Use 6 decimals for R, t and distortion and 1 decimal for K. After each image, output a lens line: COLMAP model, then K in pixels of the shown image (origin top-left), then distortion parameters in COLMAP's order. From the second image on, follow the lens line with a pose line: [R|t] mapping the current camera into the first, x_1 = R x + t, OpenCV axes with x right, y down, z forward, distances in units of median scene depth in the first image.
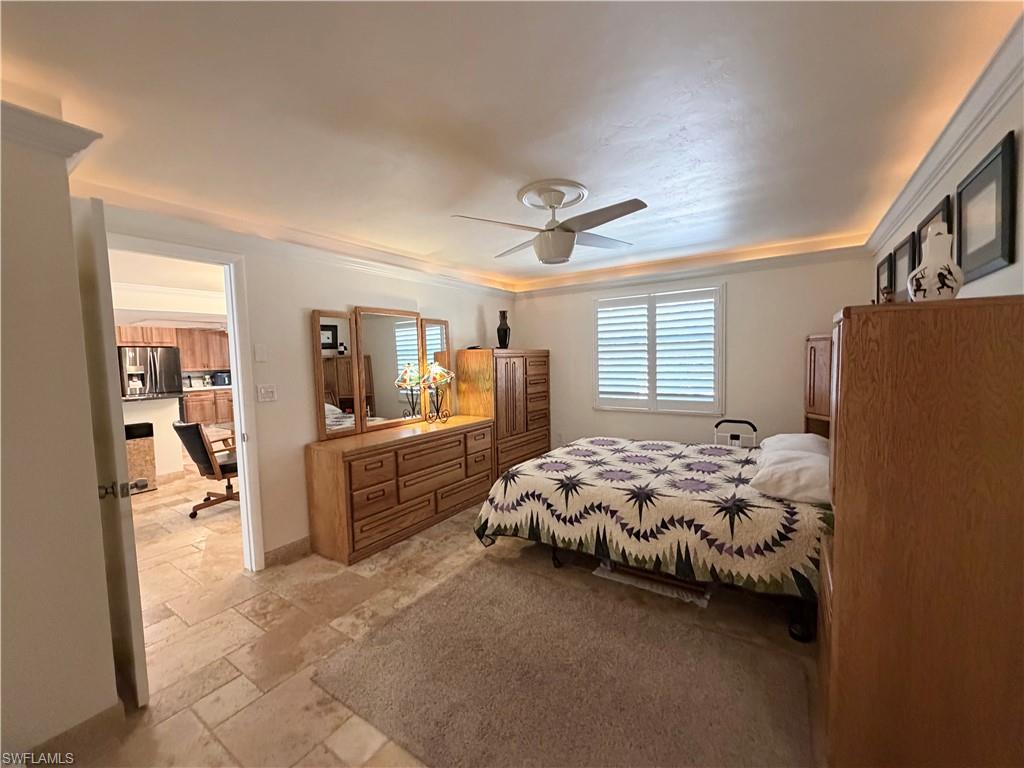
lens RADIAL K [[409.8, 0, 512.0], [0, 409.8, 384.0], [0, 0, 1]] dist [0.000158, 0.000205]
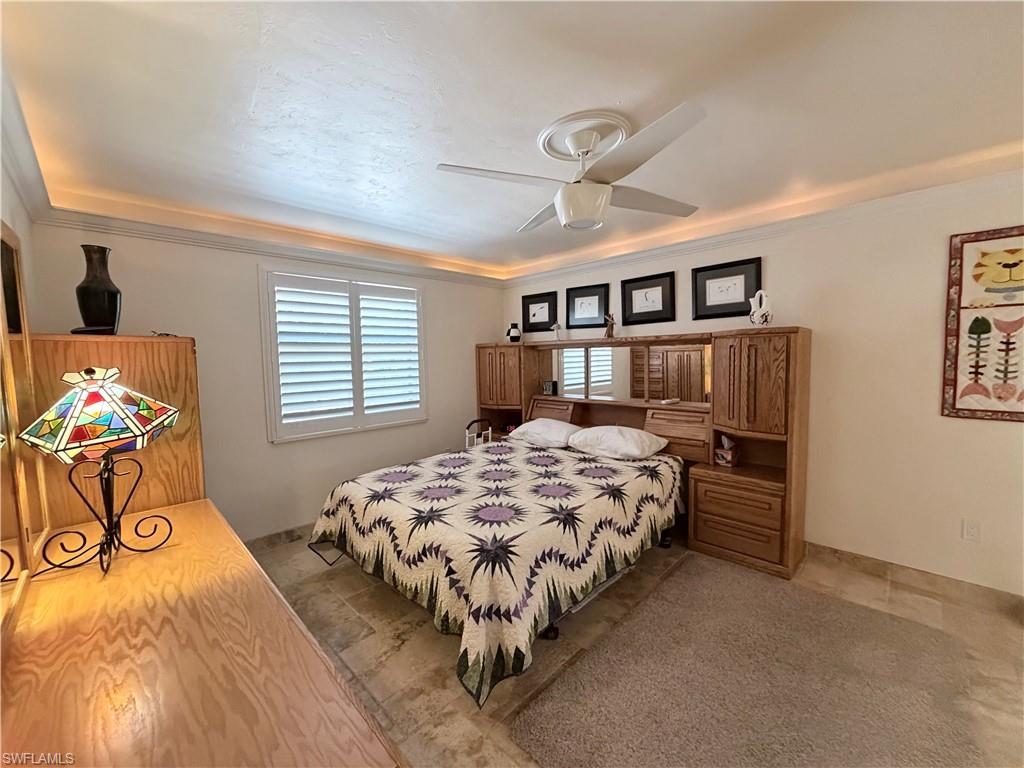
lens RADIAL K [[409.8, 0, 512.0], [0, 409.8, 384.0], [0, 0, 1]] dist [0.000158, 0.000205]
pose [[0.187934, -0.045166, 0.981143, -0.552672], [0.078548, 0.996434, 0.030825, -0.033549], [-0.979036, 0.071274, 0.190812, 0.823526]]
